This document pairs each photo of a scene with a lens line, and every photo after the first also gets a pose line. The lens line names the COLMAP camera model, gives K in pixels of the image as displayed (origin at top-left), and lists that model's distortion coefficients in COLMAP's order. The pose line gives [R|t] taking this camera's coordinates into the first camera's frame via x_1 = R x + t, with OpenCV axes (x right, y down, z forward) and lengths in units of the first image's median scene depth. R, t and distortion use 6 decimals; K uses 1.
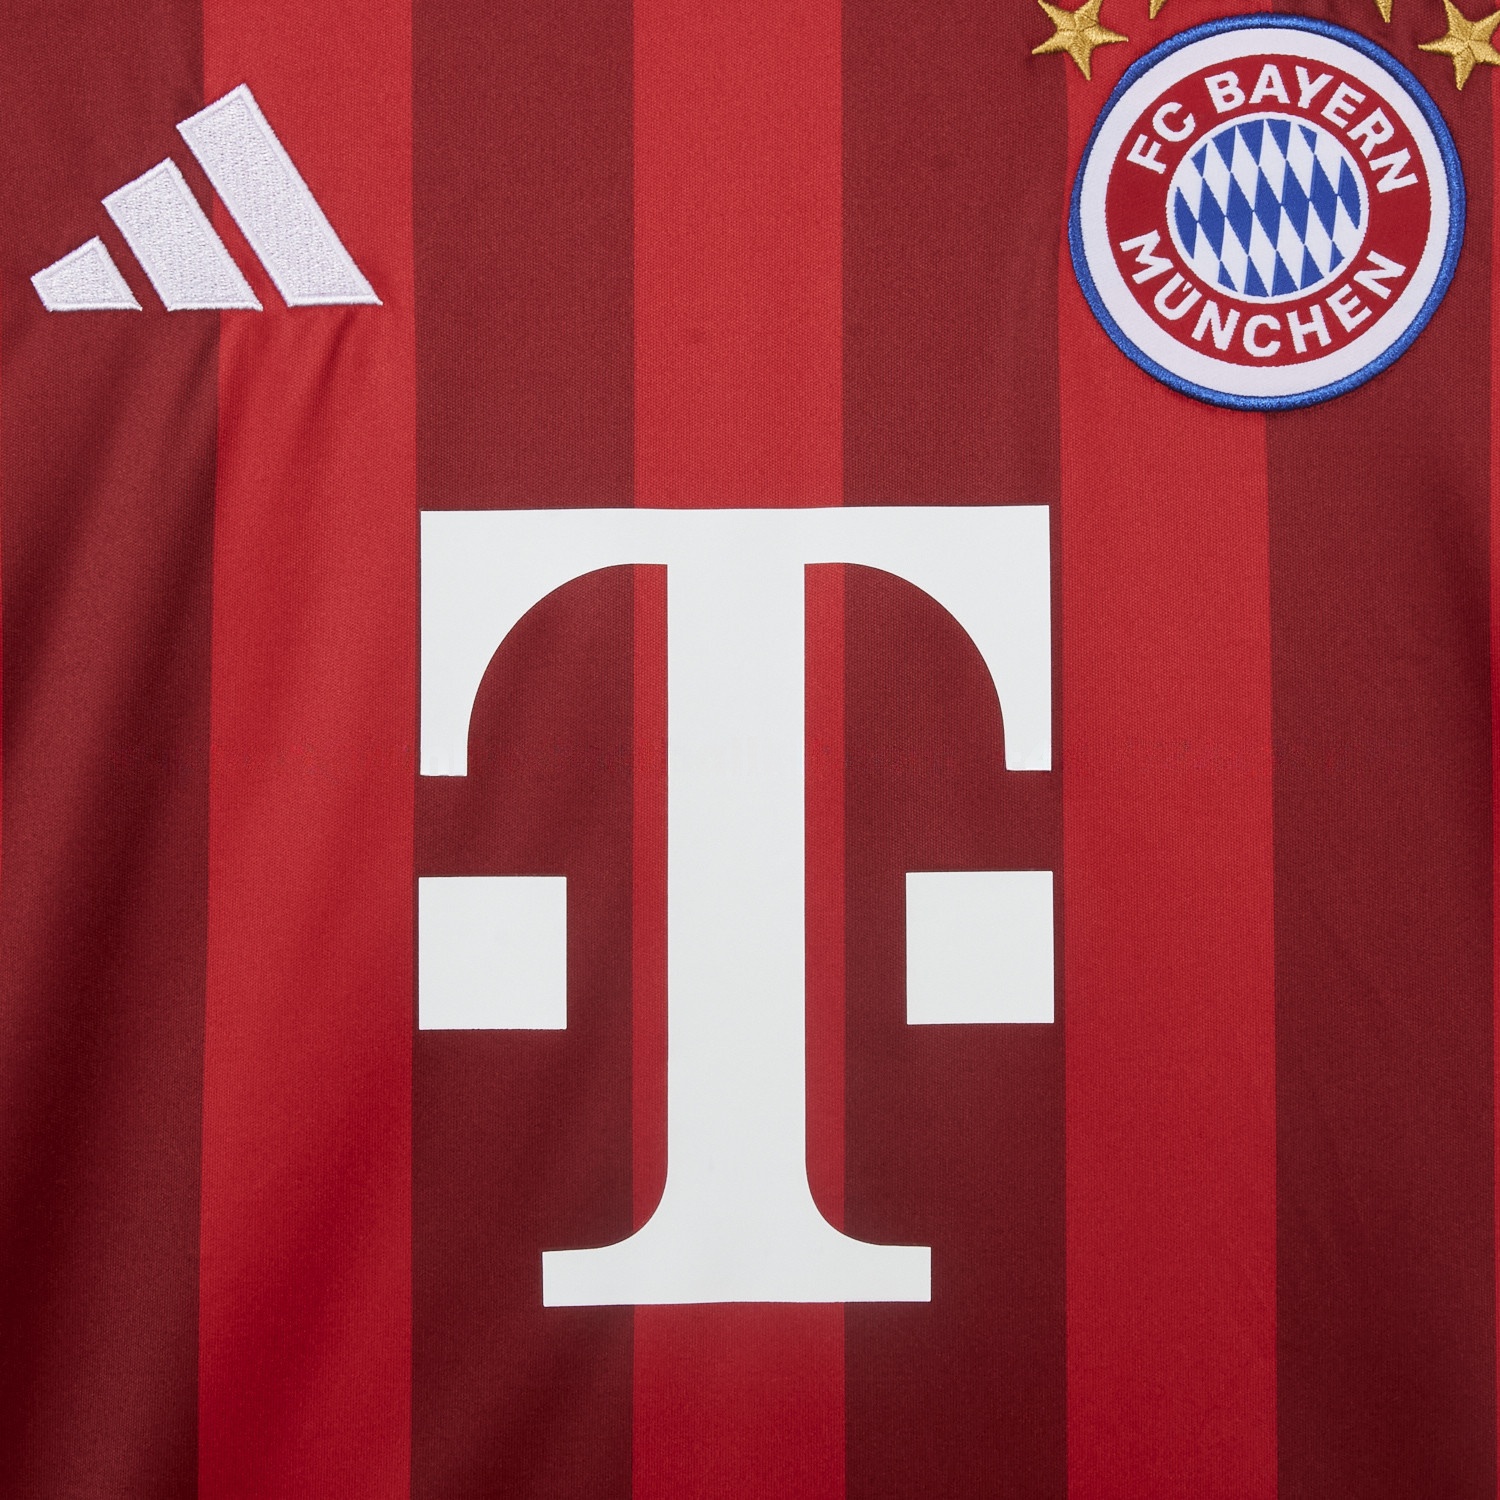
lens RADIAL K [[4783.7, 0, 753.7], [0, 4783.7, 738.8], [0, 0, 1]] dist [0.017732, 0.000000]
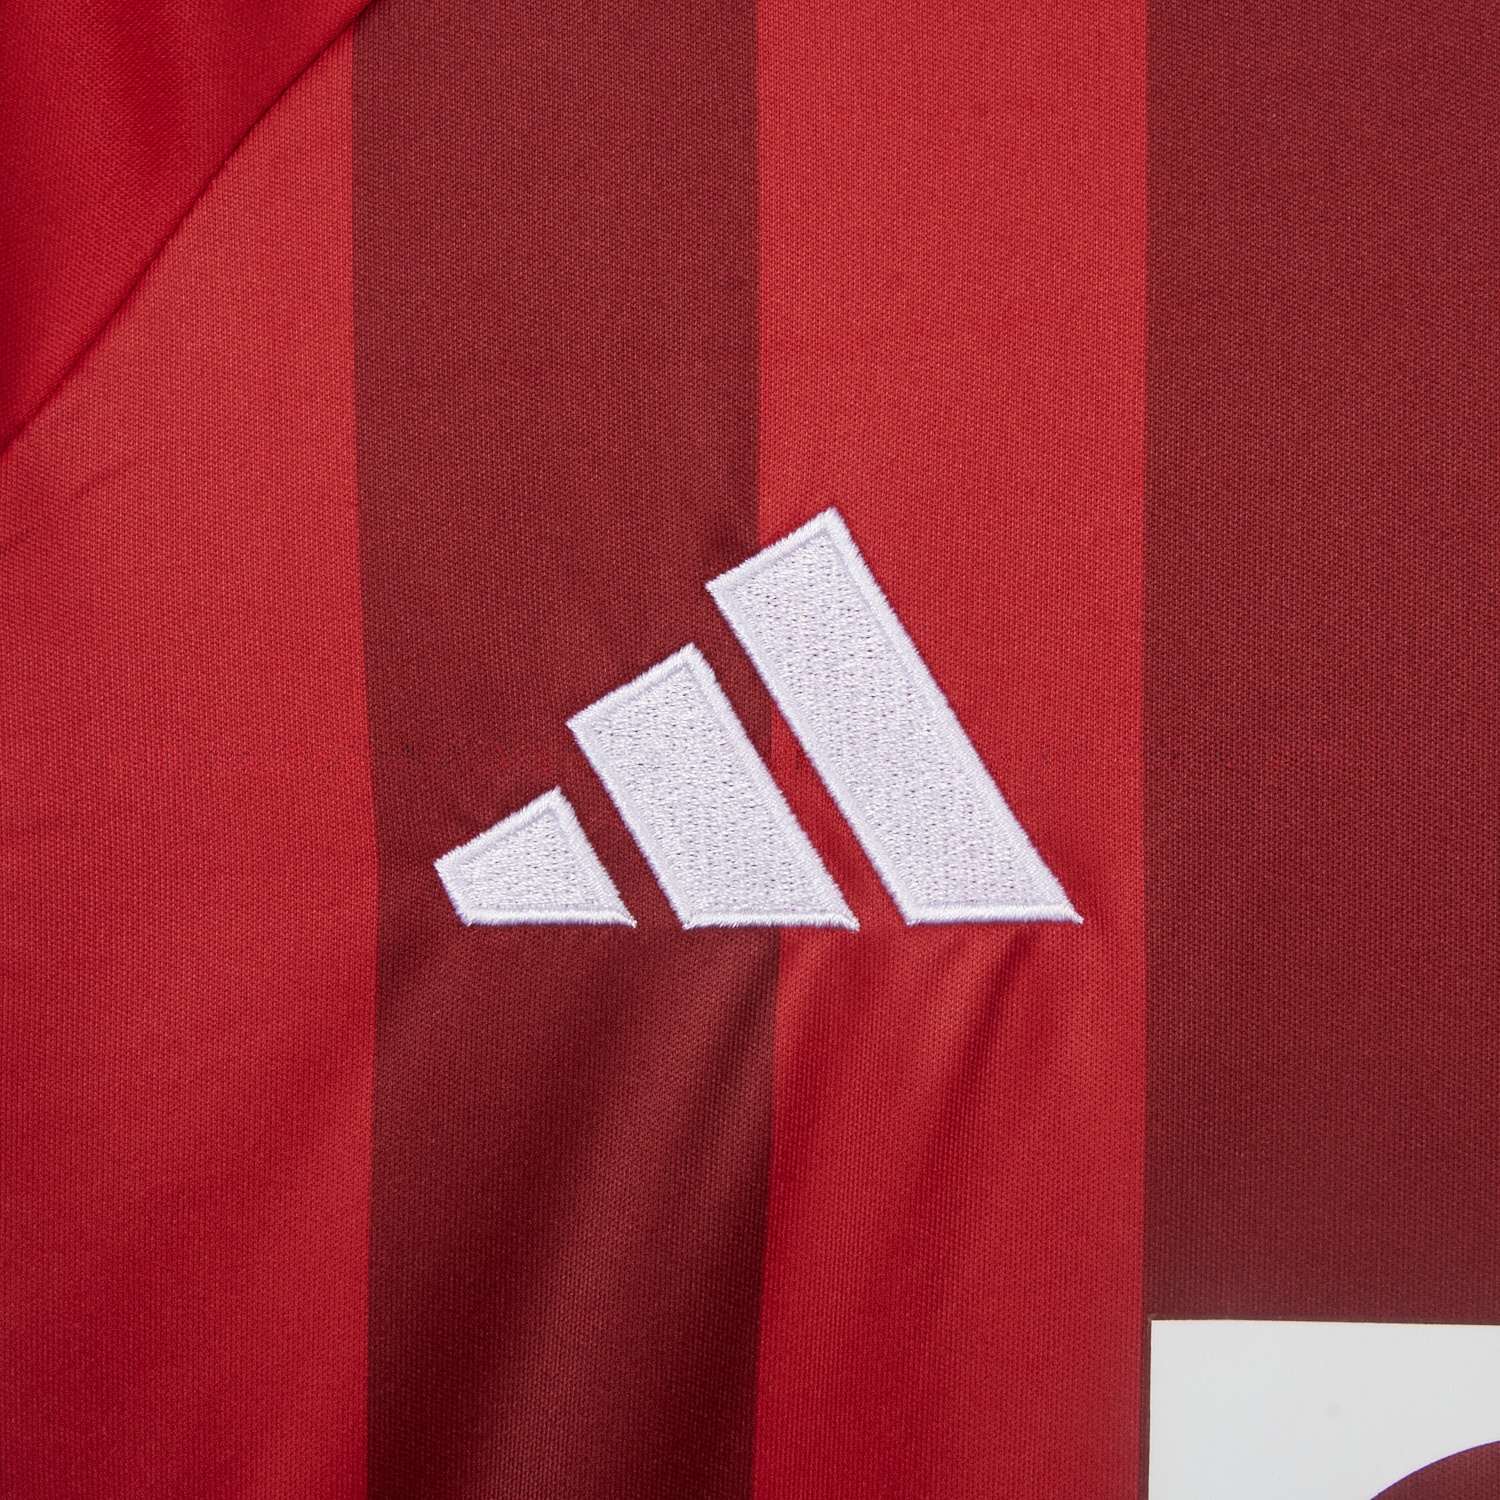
lens RADIAL K [[4783.7, 0, 746.6], [0, 4783.7, 754.6], [0, 0, 1]] dist [0.017732, 0.000000]
pose [[0.993510, 0.013614, -0.112928, -0.054896], [-0.020281, 0.998105, -0.058093, -0.077699], [0.111923, 0.060006, 0.991903, 0.466001]]
